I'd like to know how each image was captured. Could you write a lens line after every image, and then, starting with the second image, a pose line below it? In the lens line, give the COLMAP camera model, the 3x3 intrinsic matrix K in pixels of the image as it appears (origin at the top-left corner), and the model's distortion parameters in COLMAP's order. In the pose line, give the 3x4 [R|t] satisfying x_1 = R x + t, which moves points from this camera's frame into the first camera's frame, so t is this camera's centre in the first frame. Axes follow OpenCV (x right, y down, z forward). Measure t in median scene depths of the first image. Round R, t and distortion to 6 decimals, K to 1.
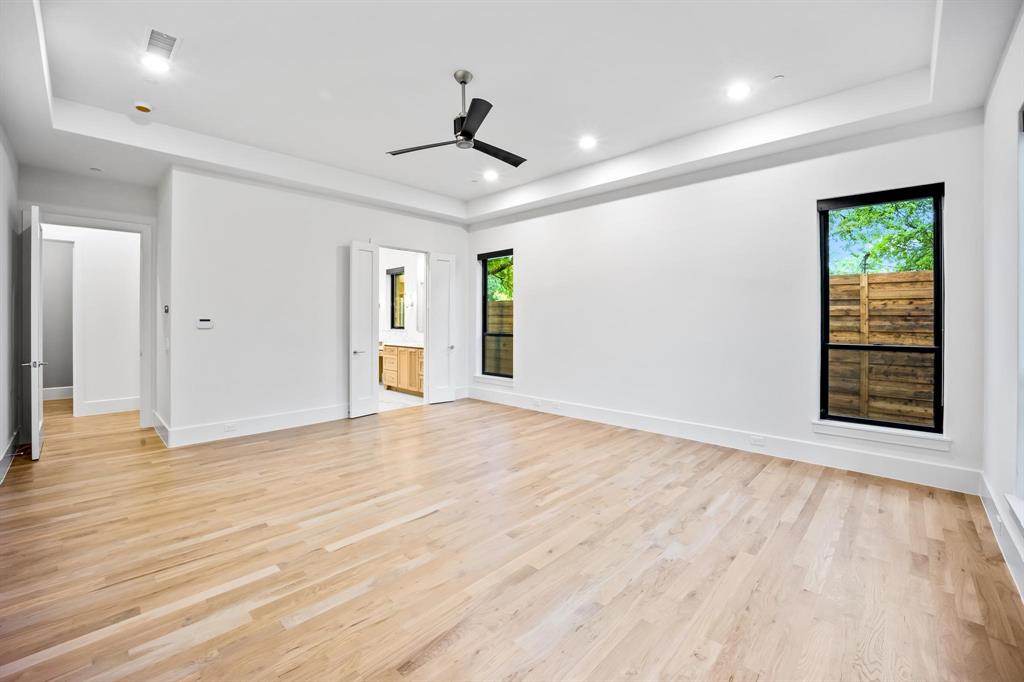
lens RADIAL K [[422.7, 0, 507.2], [0, 422.7, 322.1], [0, 0, 1]] dist [-0.026099, 0.002202]
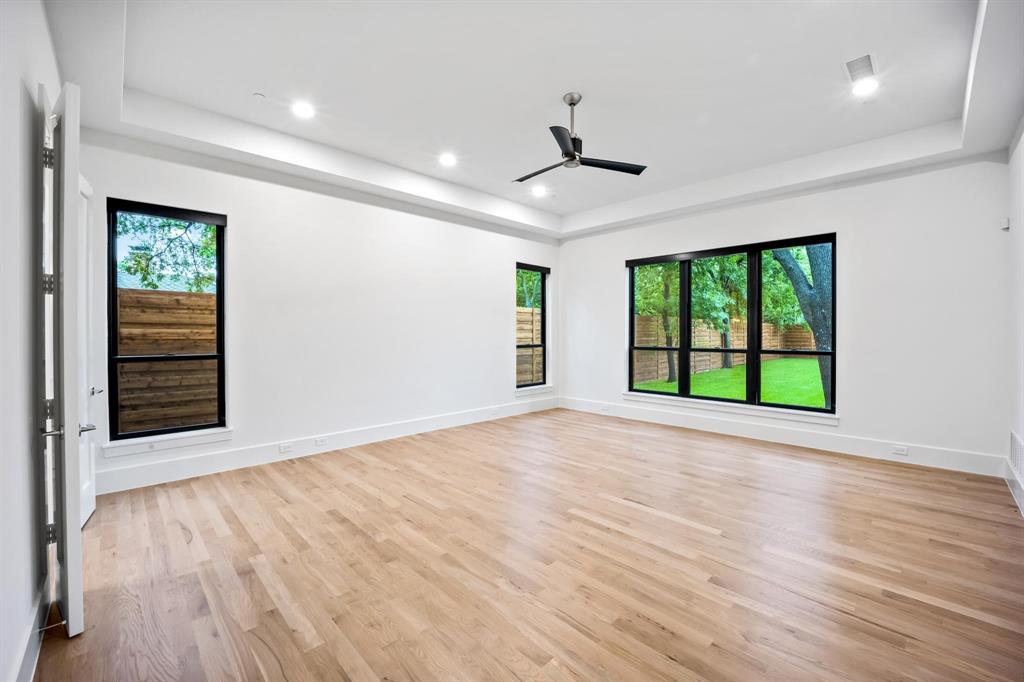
lens RADIAL K [[422.7, 0, 510.8], [0, 422.7, 335.0], [0, 0, 1]] dist [-0.026099, 0.002202]
pose [[0.024705, -0.007865, 0.999664, -1.151861], [0.003128, 0.999965, 0.007790, -0.004389], [-0.999690, 0.002934, 0.024728, 1.122493]]
